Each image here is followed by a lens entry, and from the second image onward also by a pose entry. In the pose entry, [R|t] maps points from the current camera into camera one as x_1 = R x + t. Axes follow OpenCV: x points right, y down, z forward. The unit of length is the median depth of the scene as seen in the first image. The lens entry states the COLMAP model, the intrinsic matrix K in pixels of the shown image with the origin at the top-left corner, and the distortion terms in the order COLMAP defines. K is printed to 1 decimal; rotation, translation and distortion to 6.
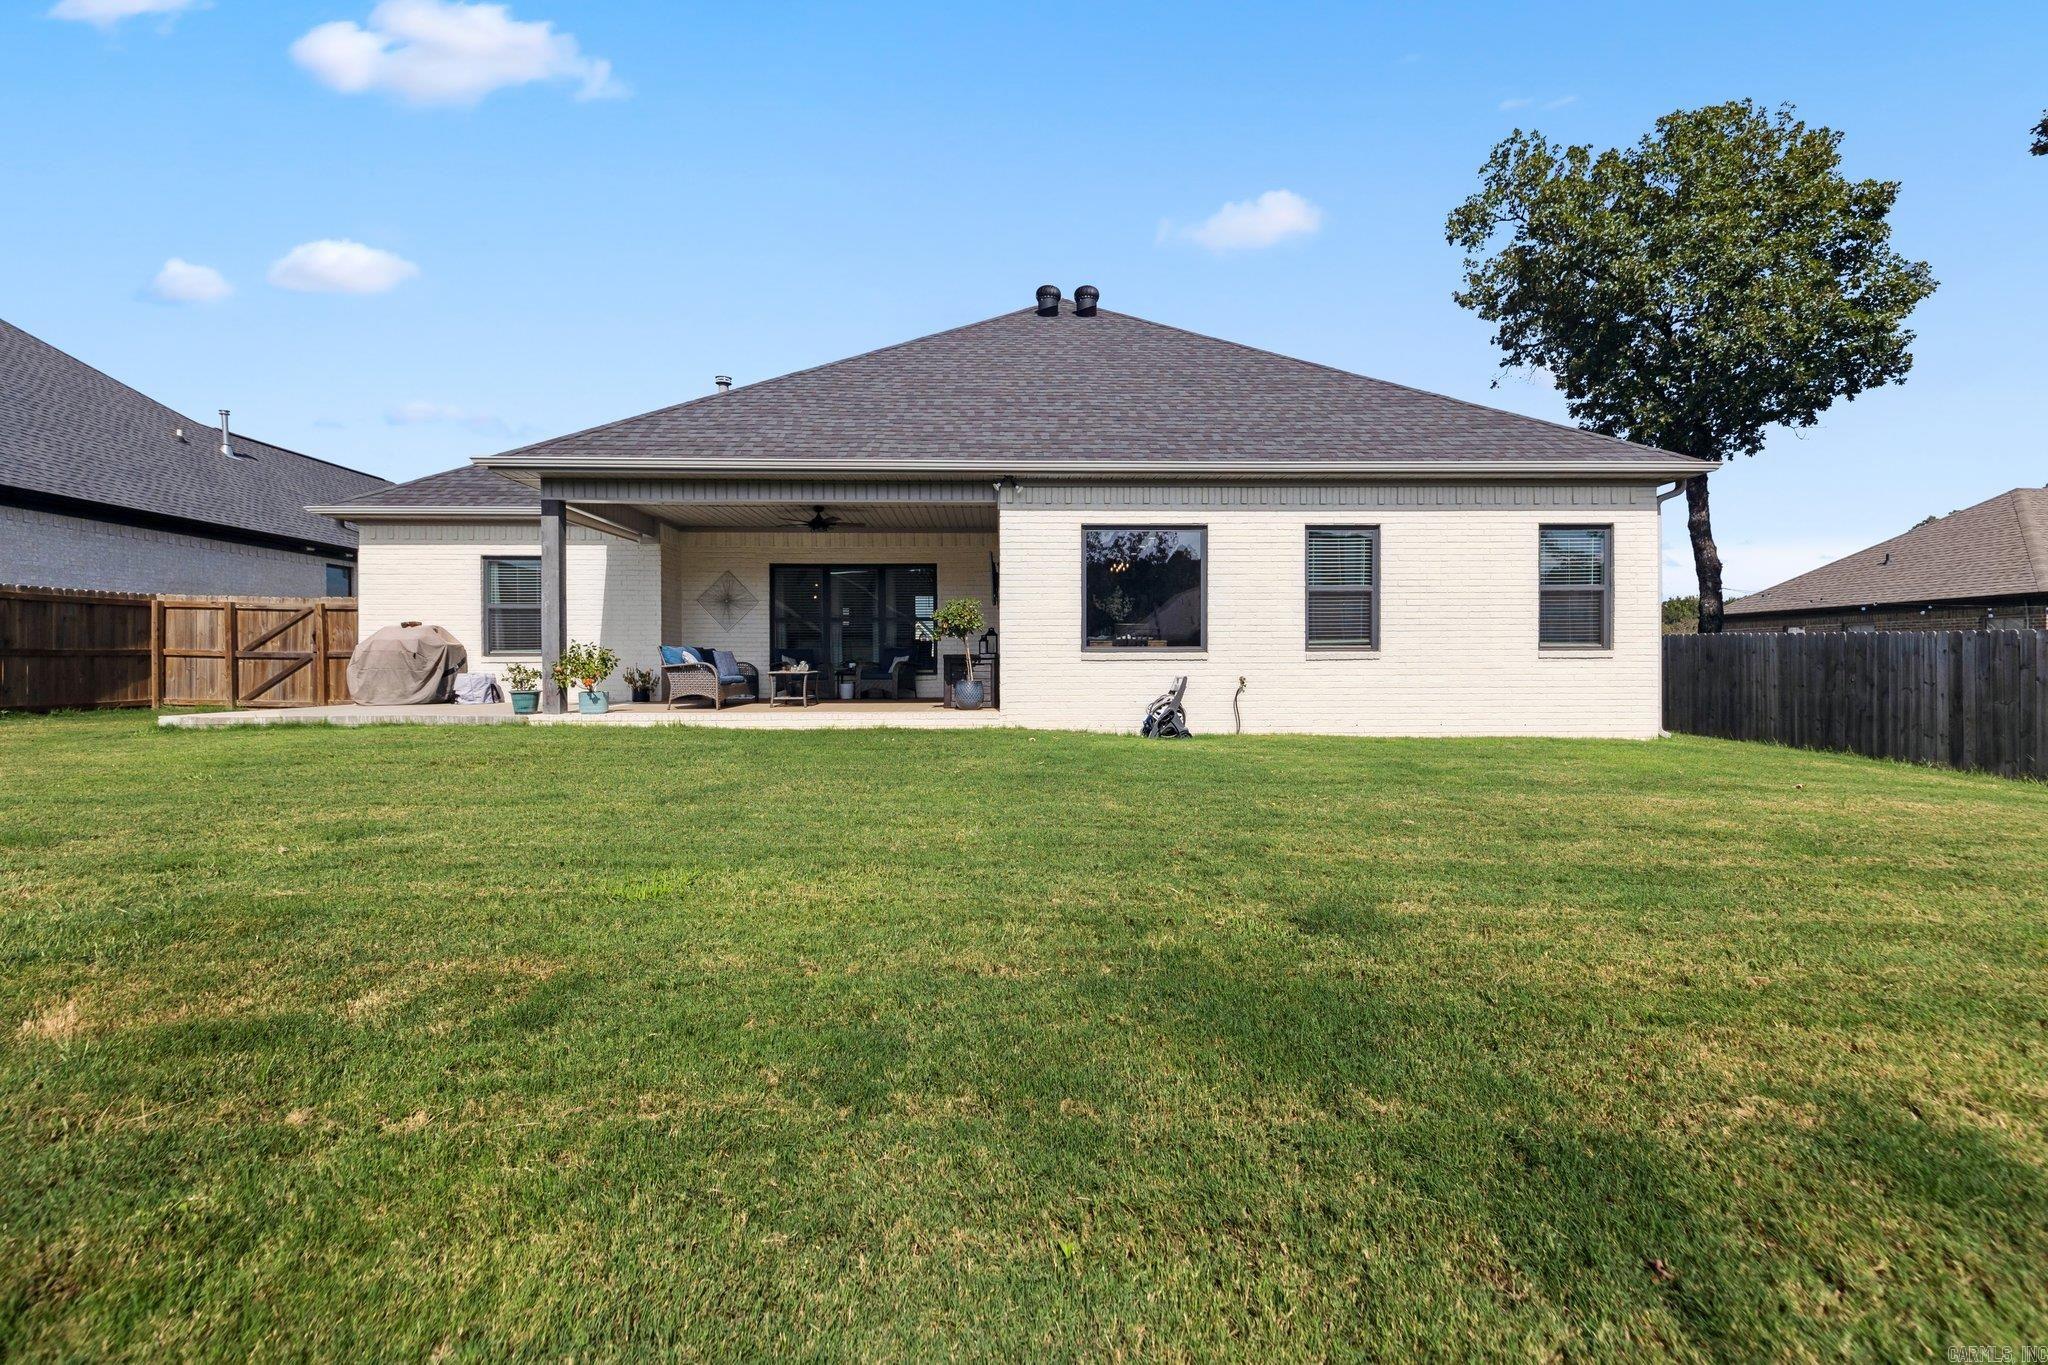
lens RADIAL K [[929.6, 0, 1014.0], [0, 929.6, 654.7], [0, 0, 1]] dist [0.004987, -0.000841]
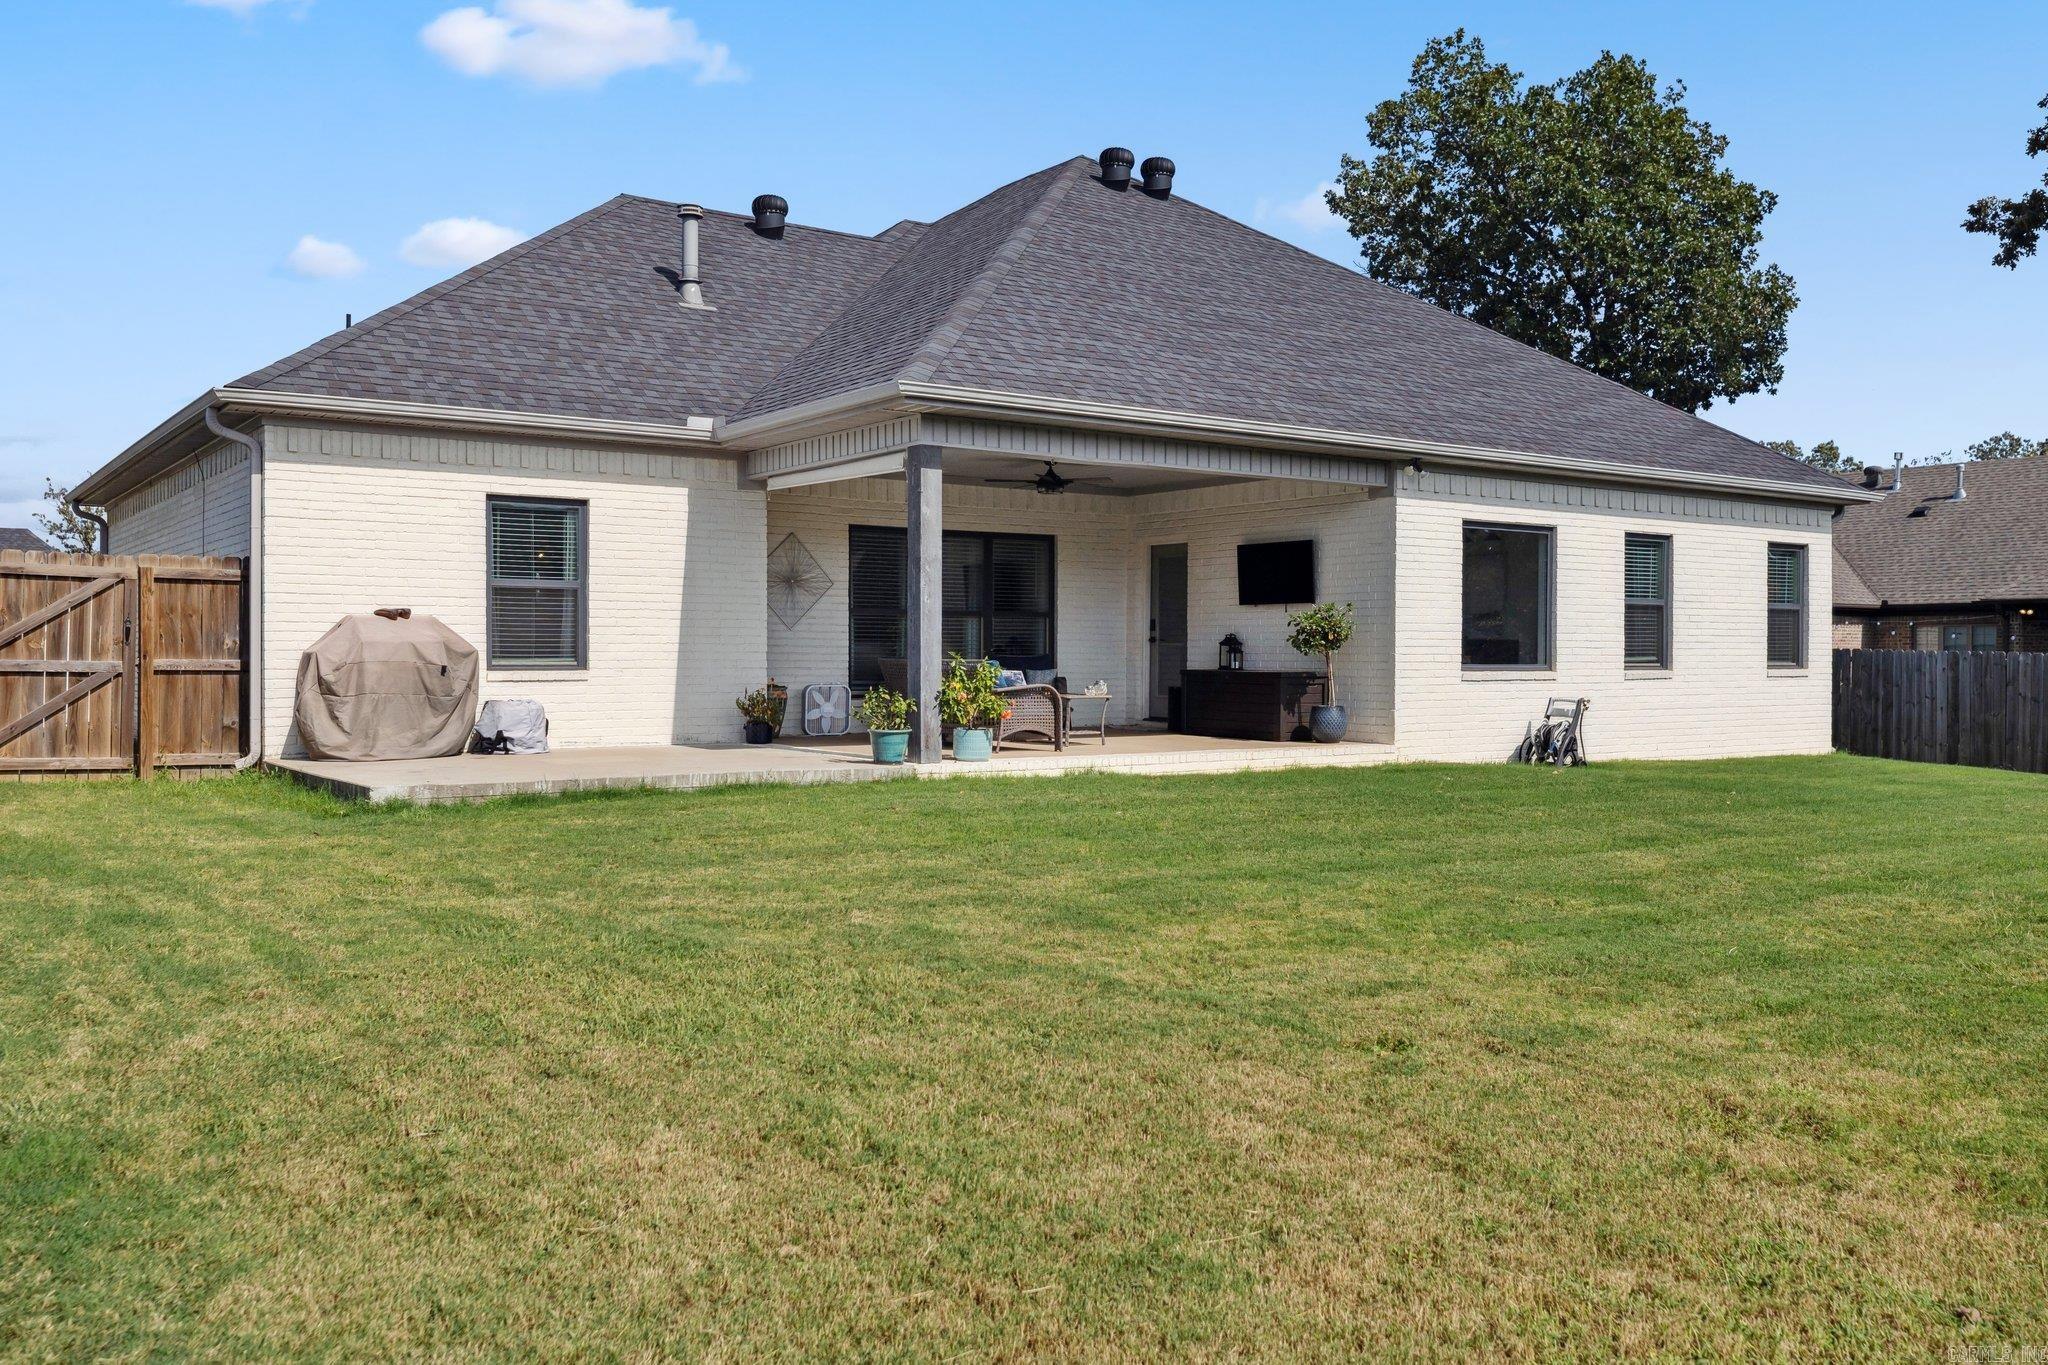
lens RADIAL K [[1661.0, 0, 1016.8], [0, 1661.0, 673.2], [0, 0, 1]] dist [-0.004809, 0.013236]
pose [[0.827958, -0.000313, 0.560790, -1.004955], [-0.009696, 0.999842, 0.014874, -0.016878], [-0.560706, -0.017753, 0.827825, -0.022173]]
